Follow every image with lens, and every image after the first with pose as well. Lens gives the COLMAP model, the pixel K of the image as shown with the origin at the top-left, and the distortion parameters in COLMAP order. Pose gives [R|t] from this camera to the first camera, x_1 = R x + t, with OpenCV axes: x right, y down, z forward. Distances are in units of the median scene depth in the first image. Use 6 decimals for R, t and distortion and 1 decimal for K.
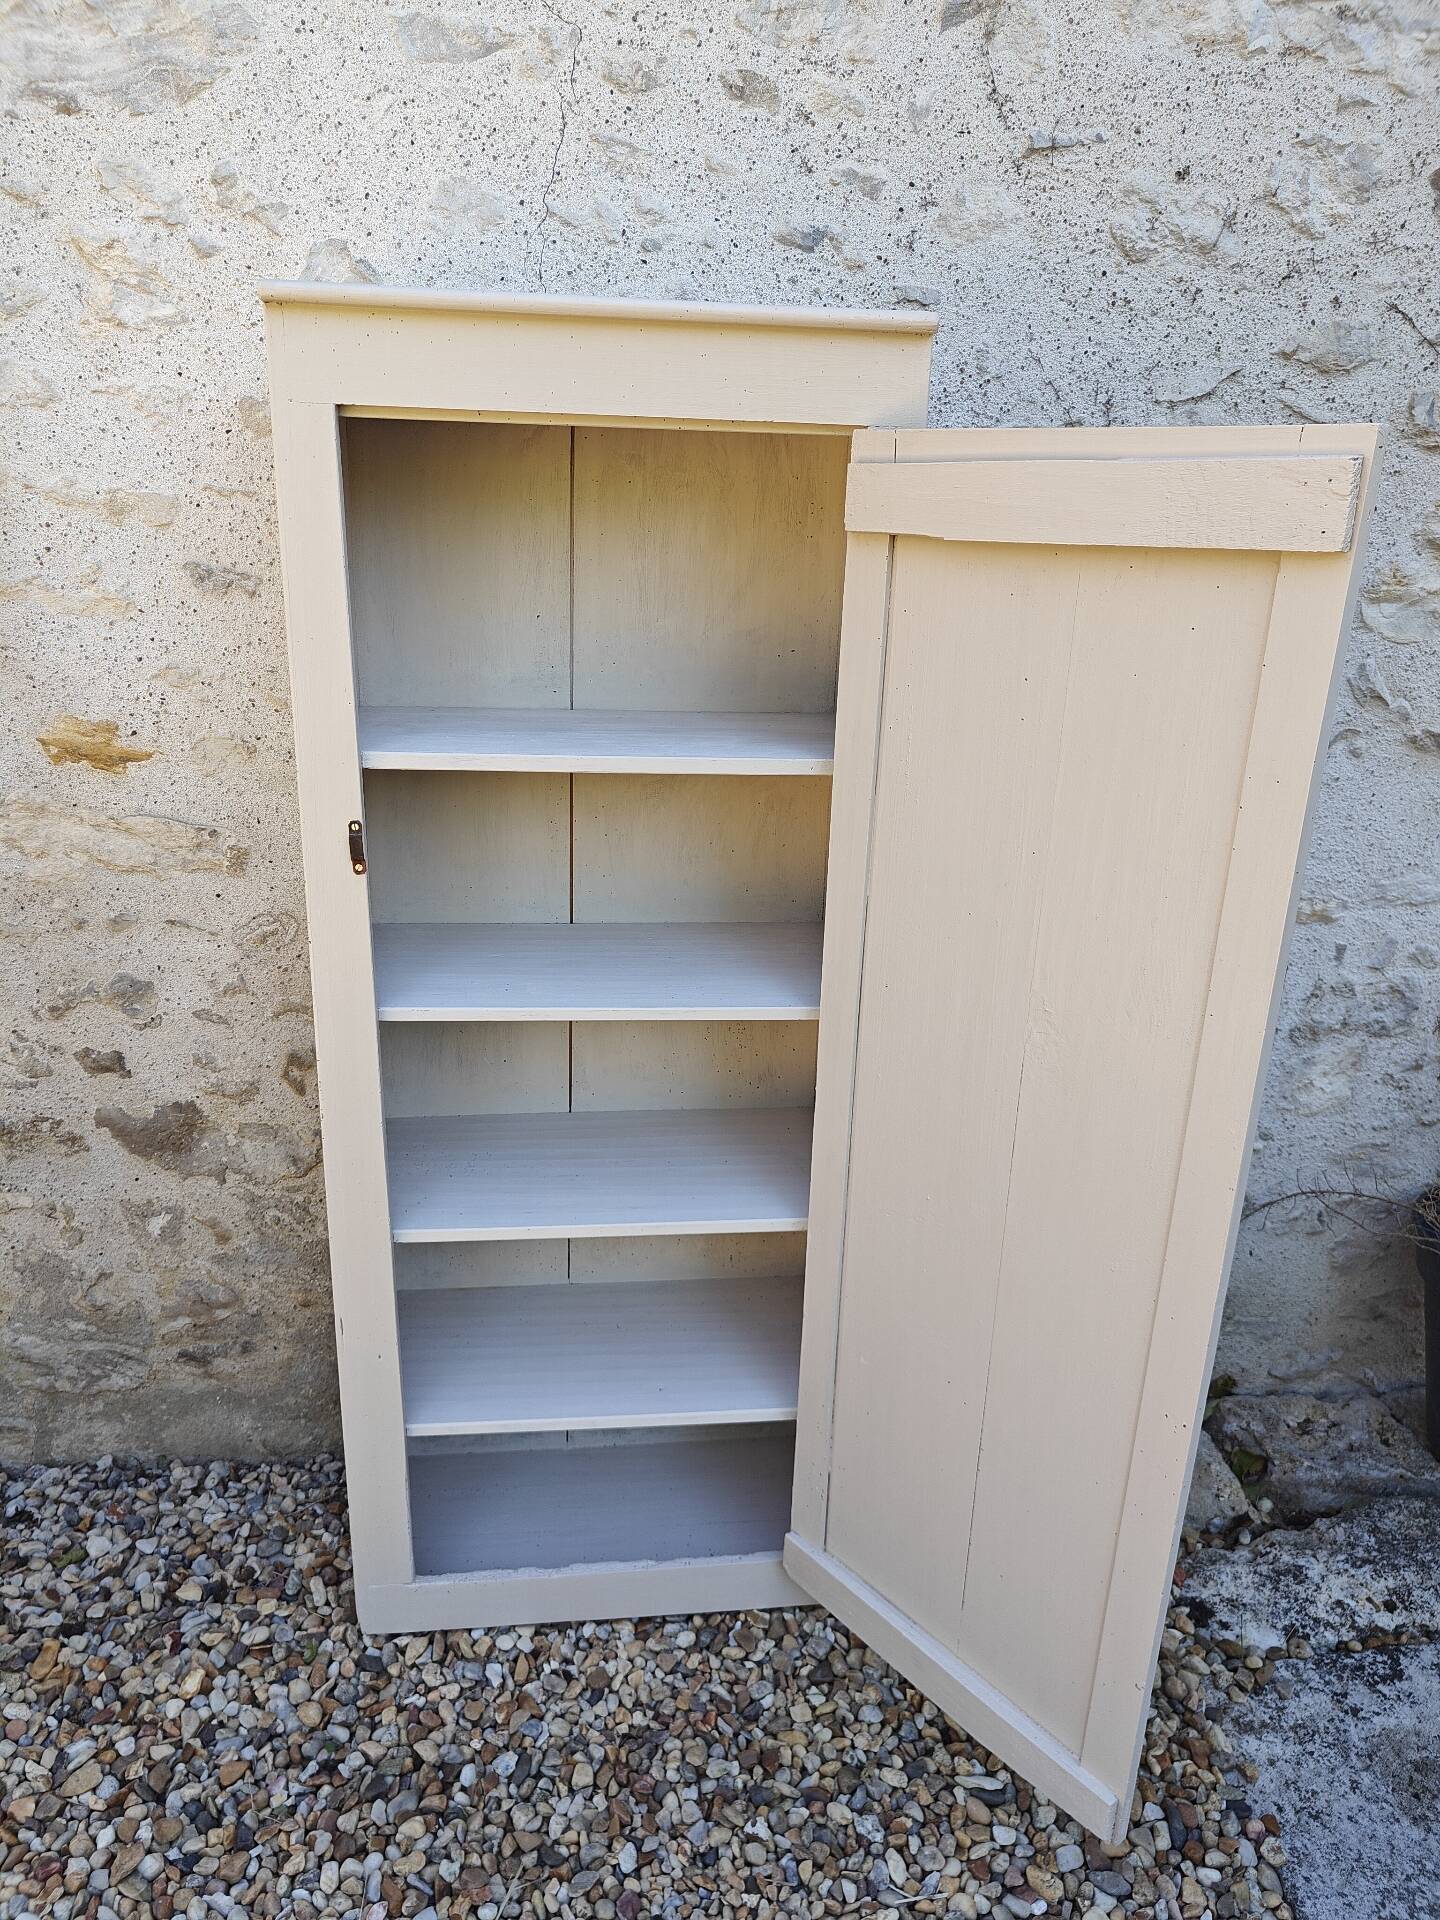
lens RADIAL K [[1342.6, 0, 719.9], [0, 1342.6, 975.8], [0, 0, 1]] dist [0.007429, -0.001185]
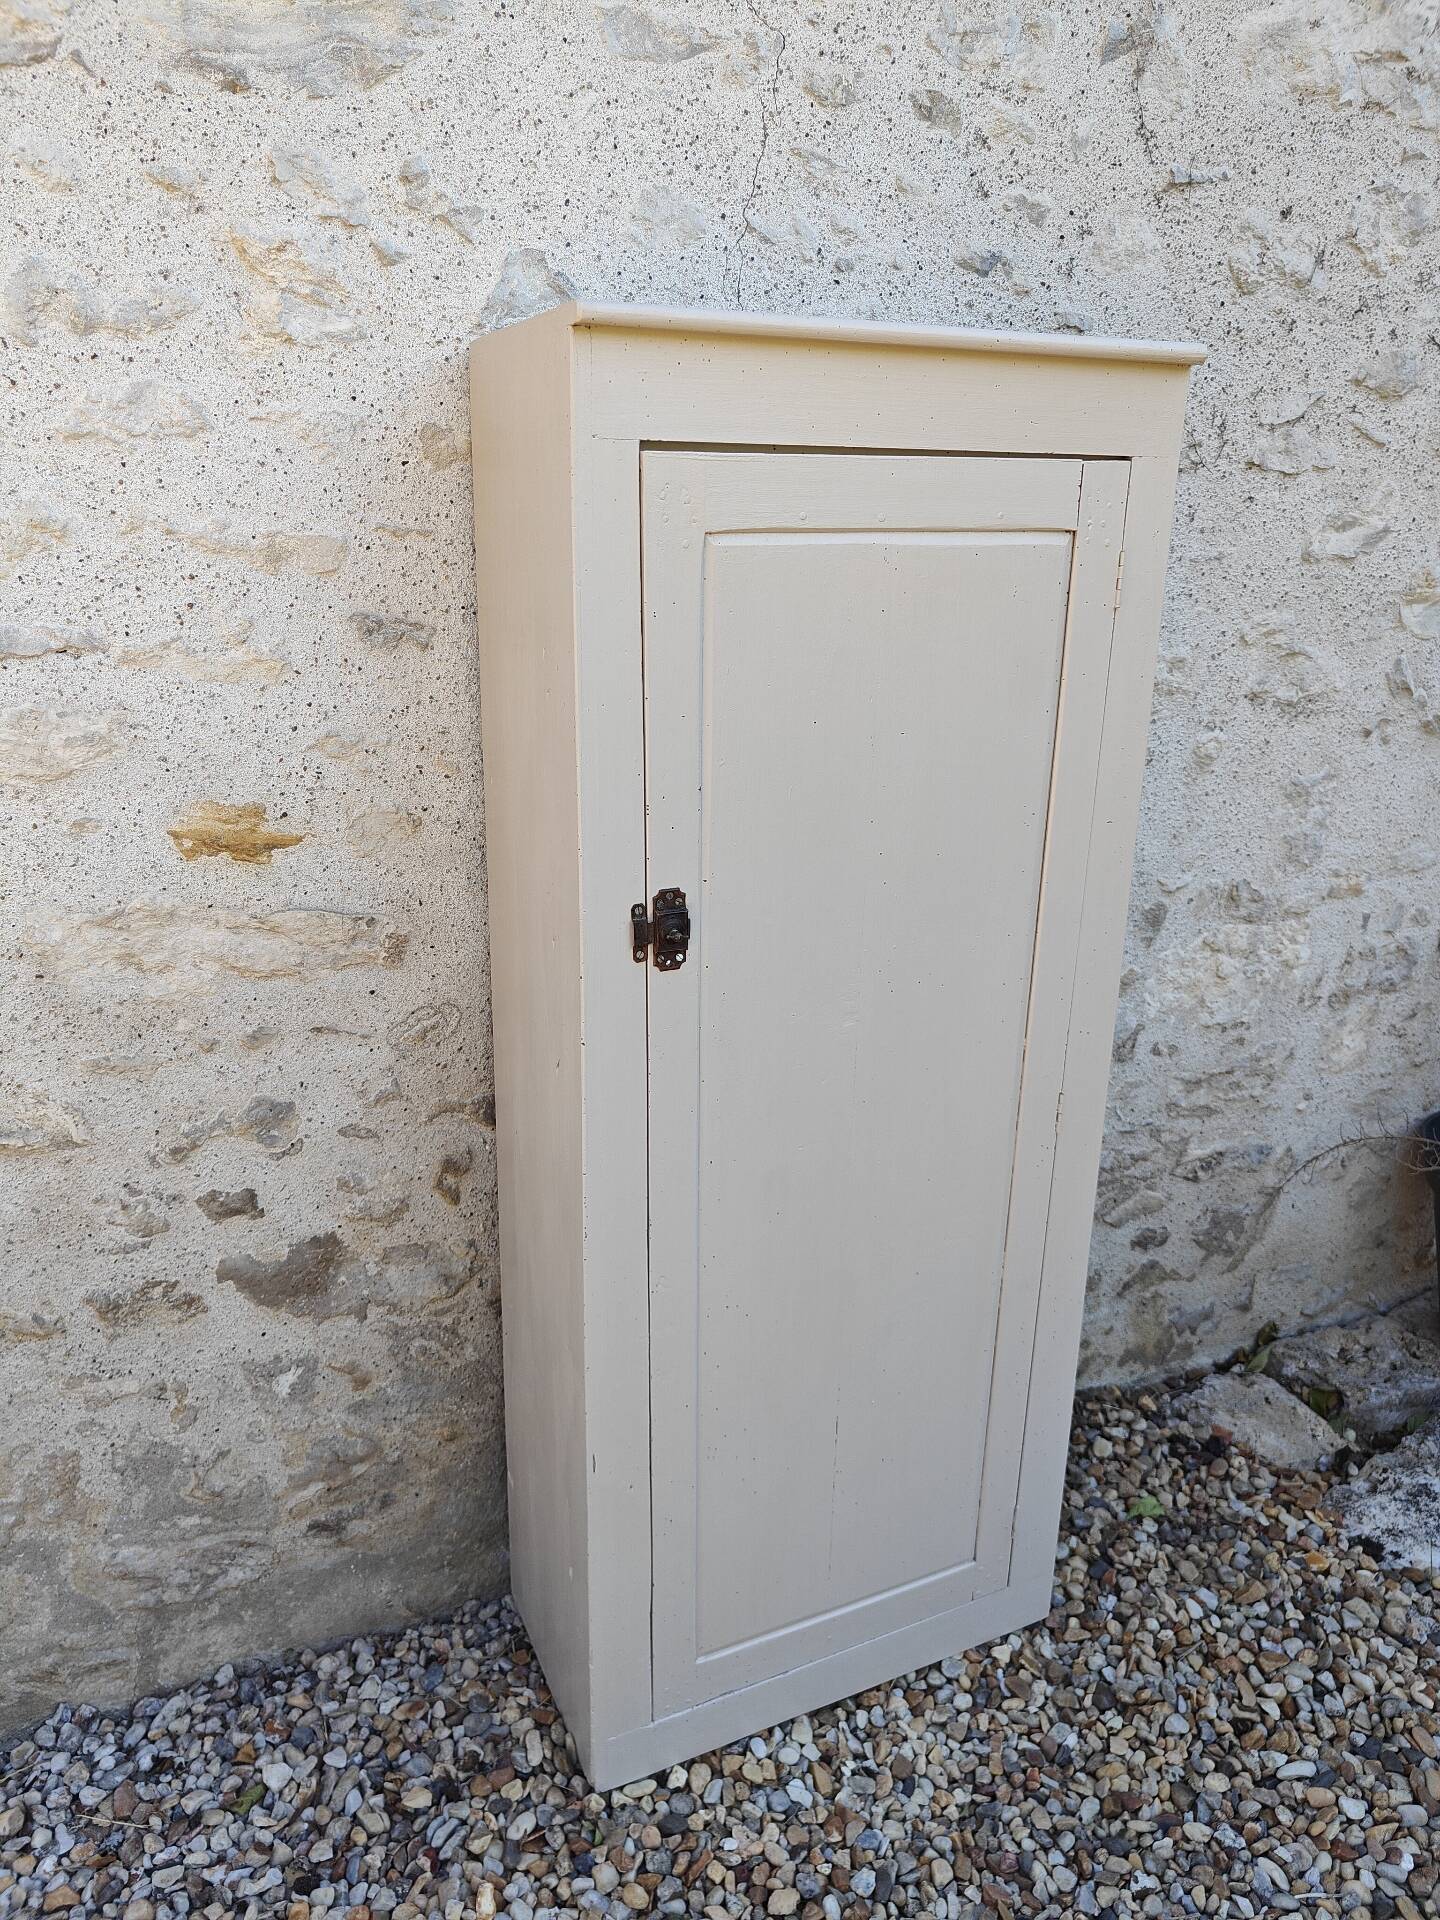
lens RADIAL K [[1348.1, 0, 726.9], [0, 1348.1, 960.5], [0, 0, 1]] dist [0.005055, 0.001883]
pose [[0.954120, -0.112669, 0.277417, -0.415693], [0.116624, 0.993174, 0.002258, -0.058317], [-0.275777, 0.030198, 0.960747, 0.105495]]
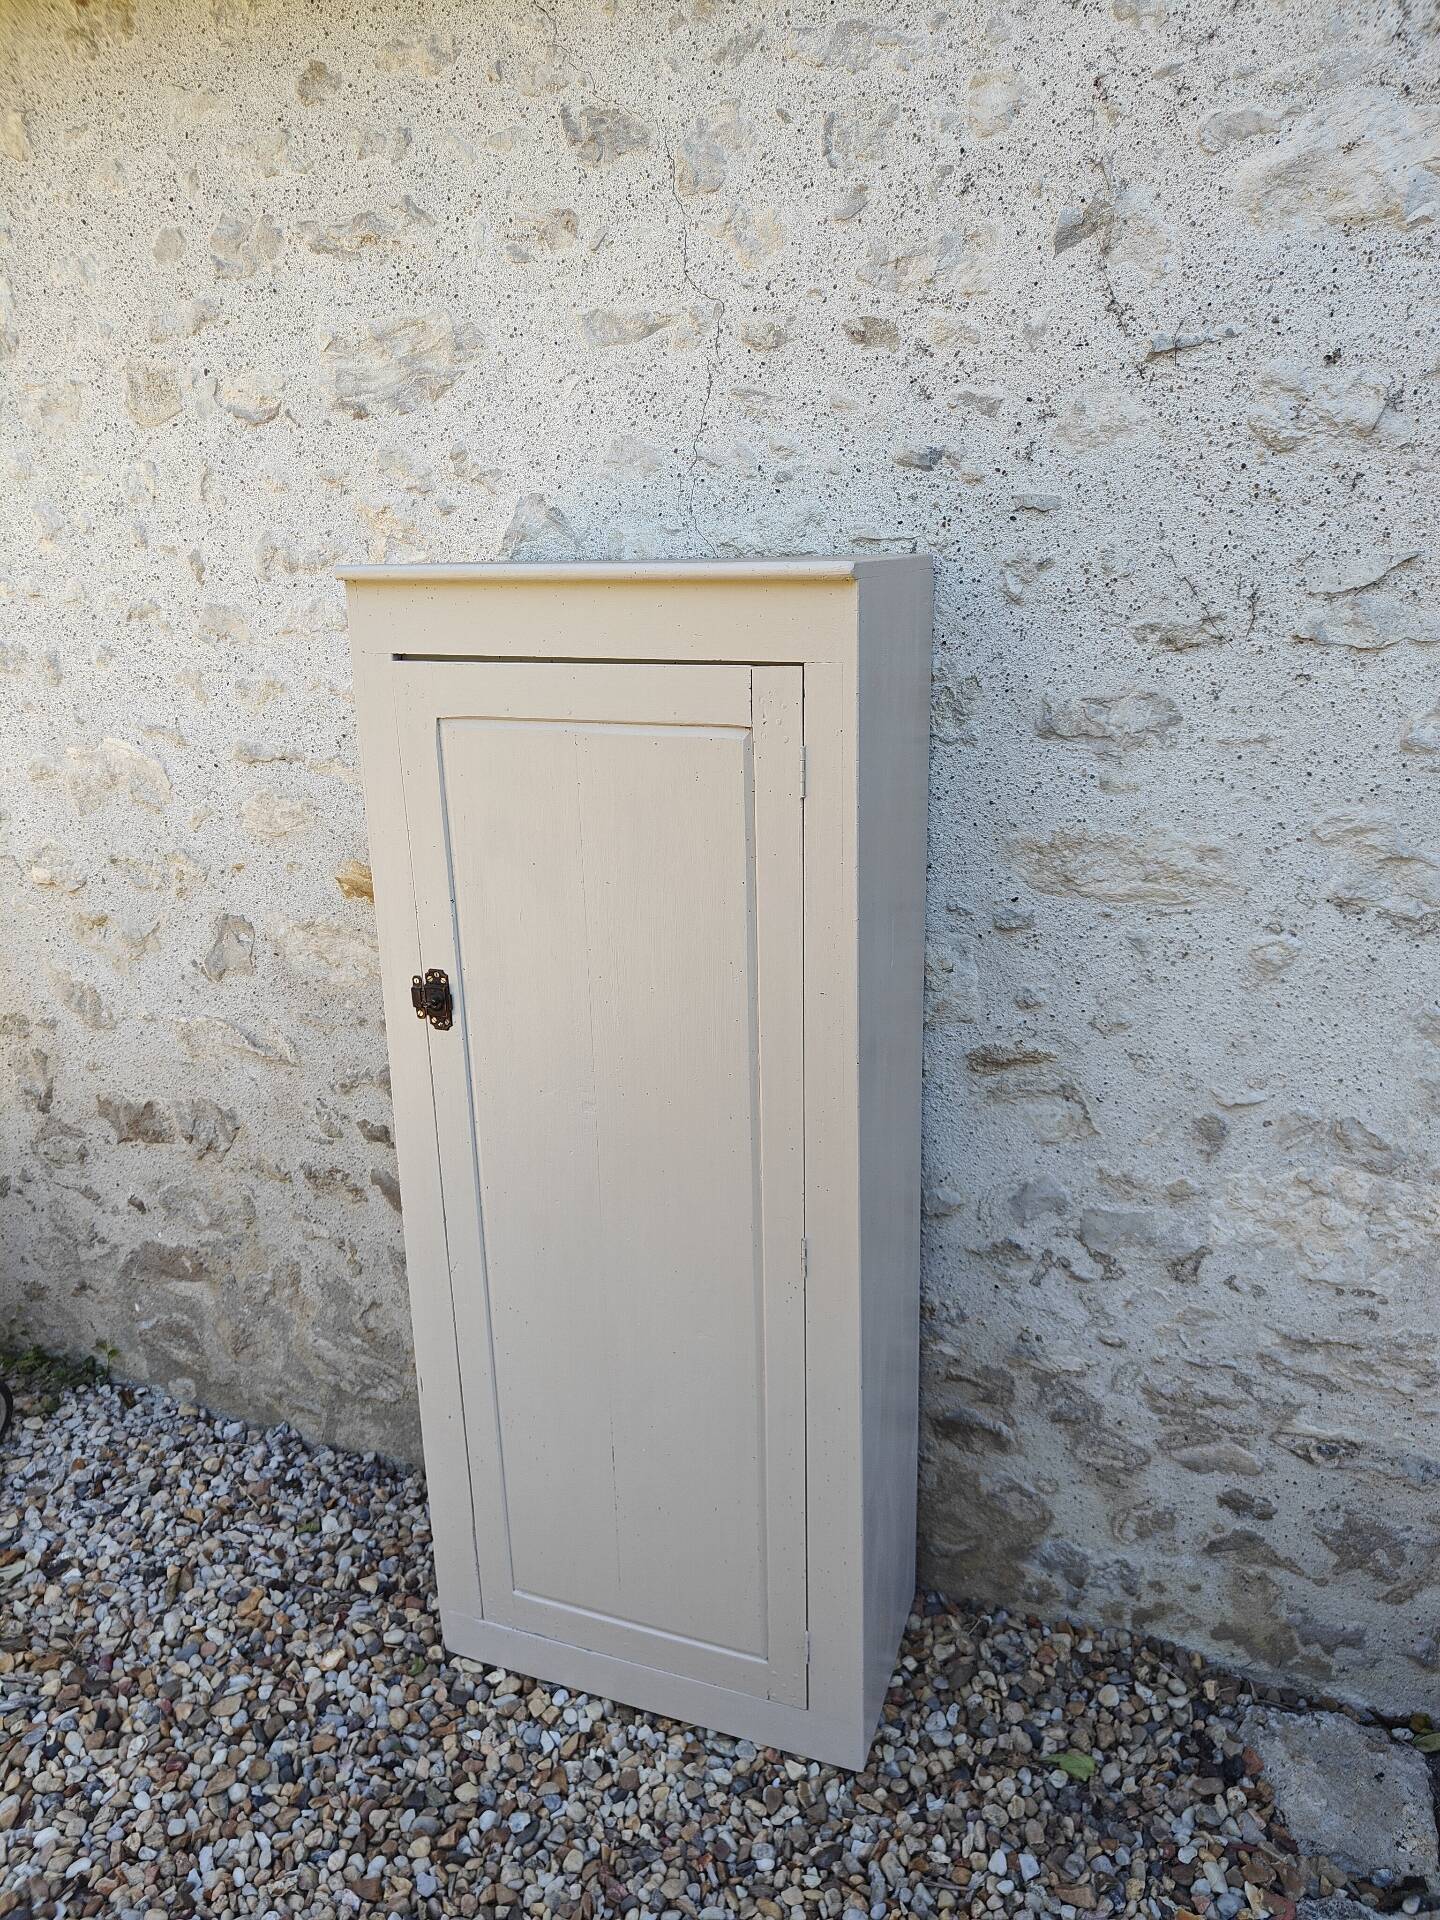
lens RADIAL K [[1346.4, 0, 723.8], [0, 1346.4, 971.8], [0, 0, 1]] dist [0.006006, 0.000719]
pose [[0.888249, 0.097442, -0.448908, 0.403395], [-0.122695, 0.992065, -0.027432, -0.096656], [0.442673, 0.079445, 0.893157, 0.024427]]
